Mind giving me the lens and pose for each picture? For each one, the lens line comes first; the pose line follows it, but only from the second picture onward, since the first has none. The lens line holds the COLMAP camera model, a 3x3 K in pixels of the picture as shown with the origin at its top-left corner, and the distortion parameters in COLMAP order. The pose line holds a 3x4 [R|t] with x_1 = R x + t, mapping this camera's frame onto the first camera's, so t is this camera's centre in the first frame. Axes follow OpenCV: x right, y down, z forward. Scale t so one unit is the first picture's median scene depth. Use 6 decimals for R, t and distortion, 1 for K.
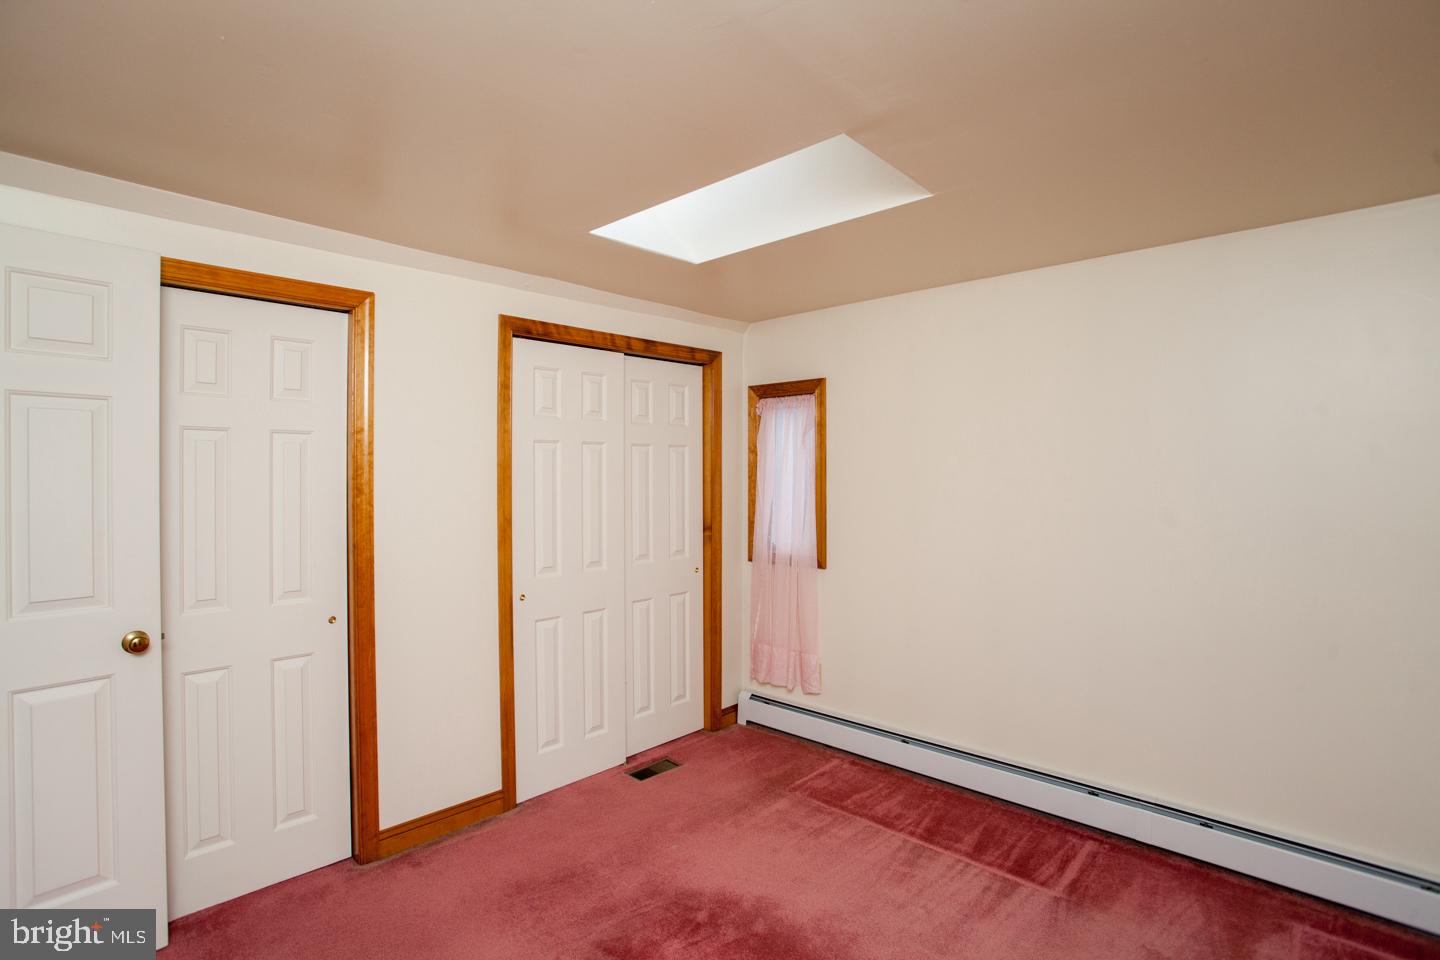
lens RADIAL K [[698.8, 0, 714.0], [0, 698.8, 473.4], [0, 0, 1]] dist [-0.077375, 0.032596]
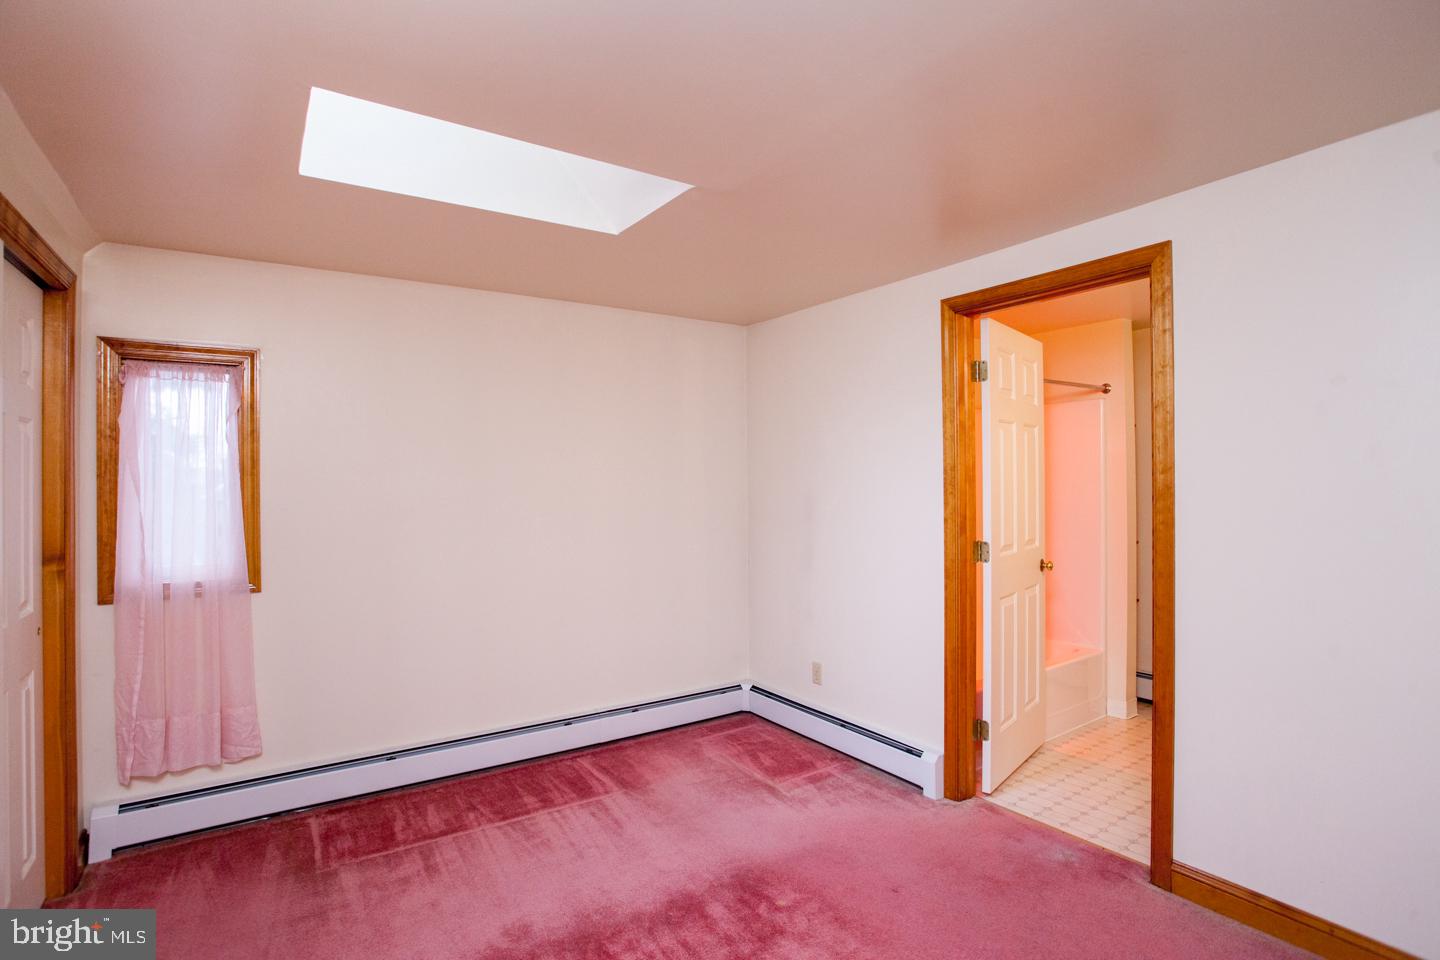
lens RADIAL K [[698.8, 0, 714.0], [0, 698.8, 473.4], [0, 0, 1]] dist [-0.077375, 0.032596]
pose [[0.210387, 0.010078, 0.977566, -0.597720], [0.002101, 0.999940, -0.010761, 0.015712], [-0.977616, 0.004318, 0.210354, 0.419750]]
